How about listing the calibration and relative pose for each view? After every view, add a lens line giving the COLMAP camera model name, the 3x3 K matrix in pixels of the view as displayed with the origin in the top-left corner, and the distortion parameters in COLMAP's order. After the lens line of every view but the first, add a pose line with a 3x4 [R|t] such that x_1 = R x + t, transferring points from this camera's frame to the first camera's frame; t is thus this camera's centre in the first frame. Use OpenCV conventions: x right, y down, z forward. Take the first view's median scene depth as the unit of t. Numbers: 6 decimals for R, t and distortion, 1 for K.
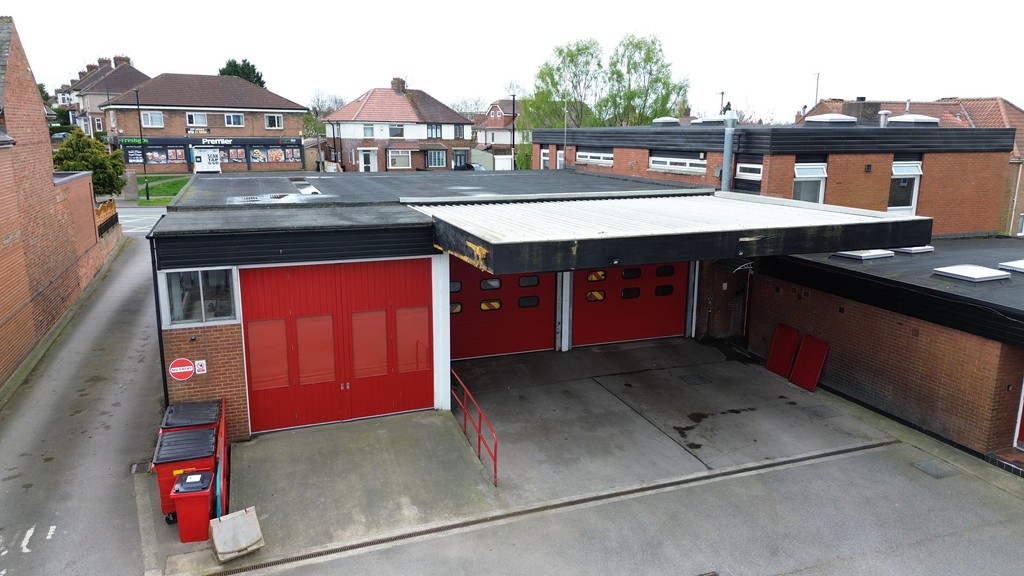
lens RADIAL K [[724.0, 0, 511.7], [0, 724.0, 284.6], [0, 0, 1]] dist [0.076149, -0.070093]
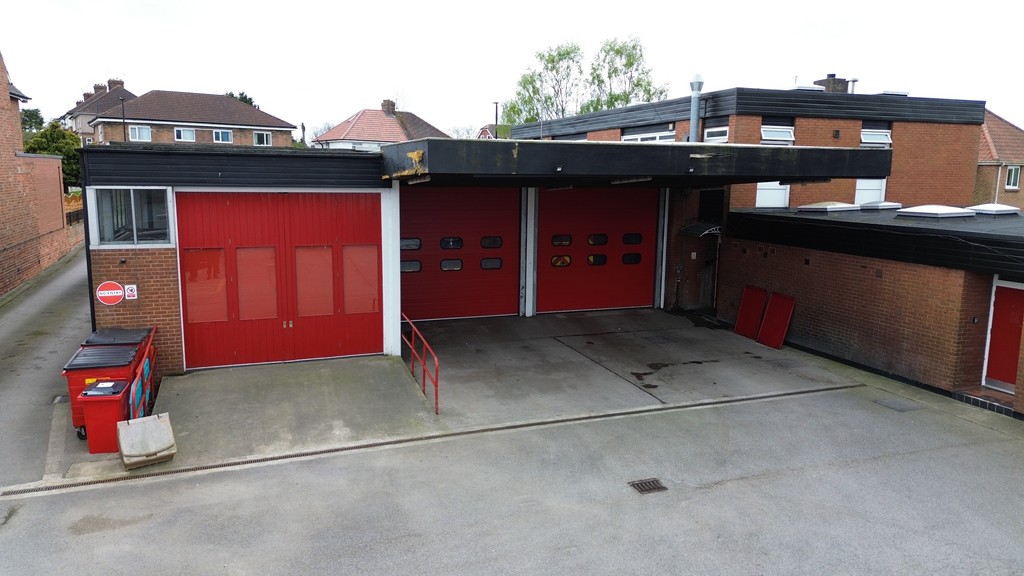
lens RADIAL K [[724.0, 0, 511.7], [0, 724.0, 284.6], [0, 0, 1]] dist [0.076149, -0.070093]
pose [[0.999963, 0.007741, 0.003864, 0.059445], [-0.007498, 0.998207, -0.059389, 0.137087], [-0.004317, 0.059358, 0.998227, 0.036561]]
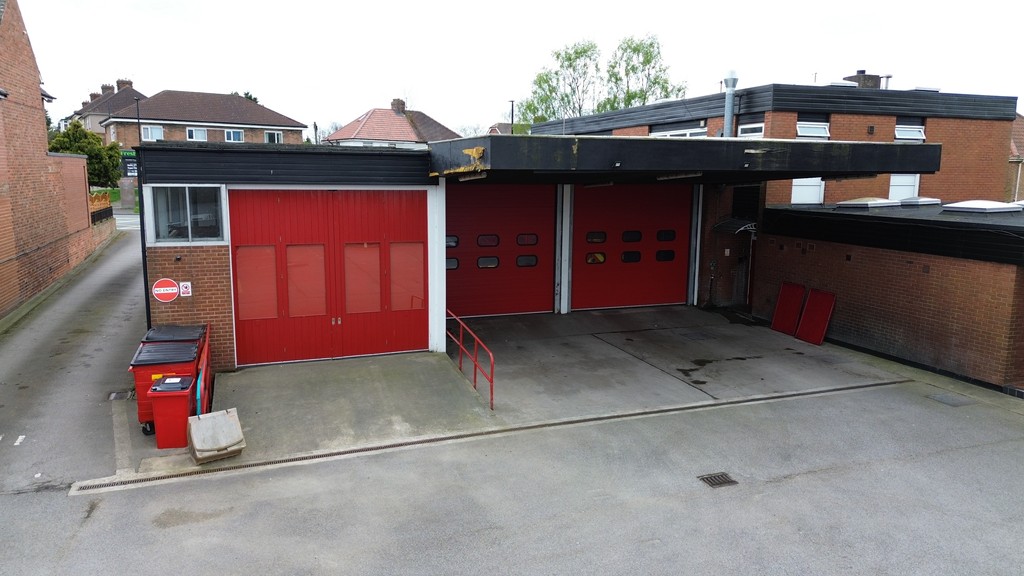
lens RADIAL K [[724.0, 0, 511.7], [0, 724.0, 284.6], [0, 0, 1]] dist [0.076149, -0.070093]
pose [[0.999985, 0.004856, 0.002615, 0.000666], [-0.004695, 0.998288, -0.058304, 0.141136], [-0.002894, 0.058291, 0.998295, 0.034085]]
